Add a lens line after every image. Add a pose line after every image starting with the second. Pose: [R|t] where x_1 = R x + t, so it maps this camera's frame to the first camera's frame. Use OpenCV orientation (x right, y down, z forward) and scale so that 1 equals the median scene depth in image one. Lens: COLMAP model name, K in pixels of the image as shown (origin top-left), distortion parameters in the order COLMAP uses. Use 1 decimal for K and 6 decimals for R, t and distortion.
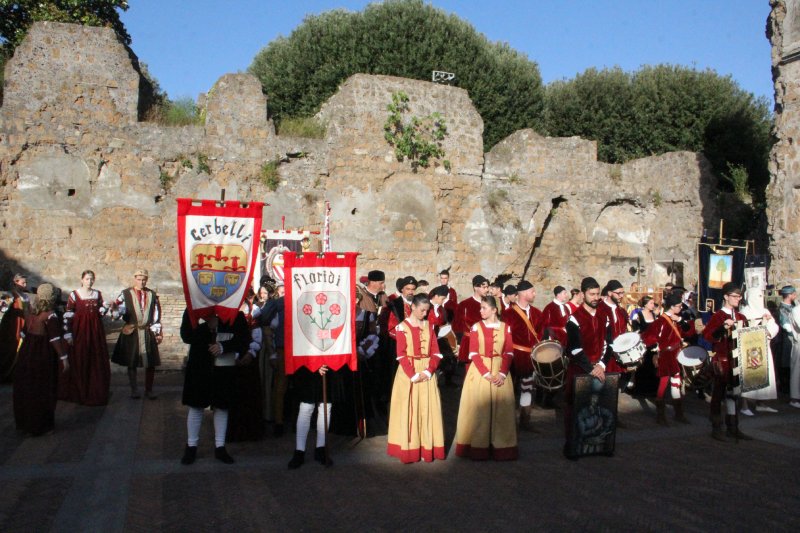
lens RADIAL K [[642.0, 0, 431.0], [0, 642.0, 270.8], [0, 0, 1]] dist [-0.133590, 0.084677]
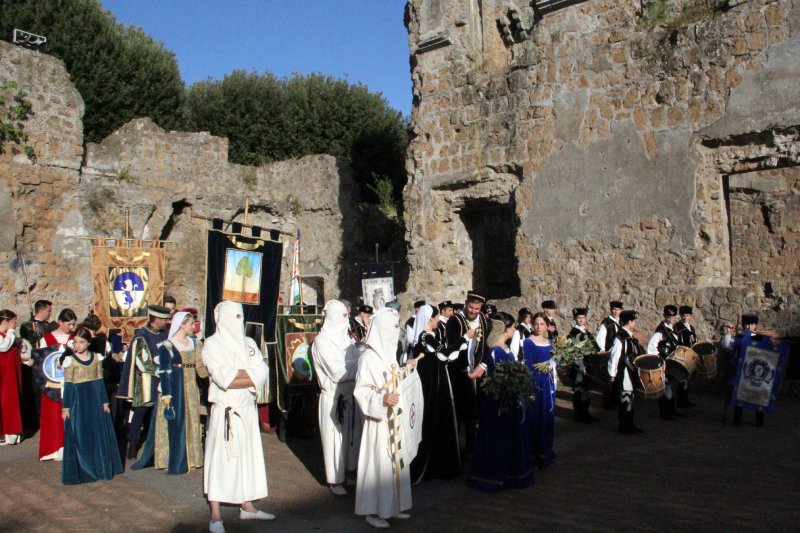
lens RADIAL K [[645.2, 0, 412.6], [0, 645.2, 268.6], [0, 0, 1]] dist [-0.141964, 0.054024]
pose [[0.886697, 0.001716, 0.462347, 0.087613], [0.016484, 0.999240, -0.035322, 0.008544], [-0.462056, 0.038942, 0.885995, 0.127324]]
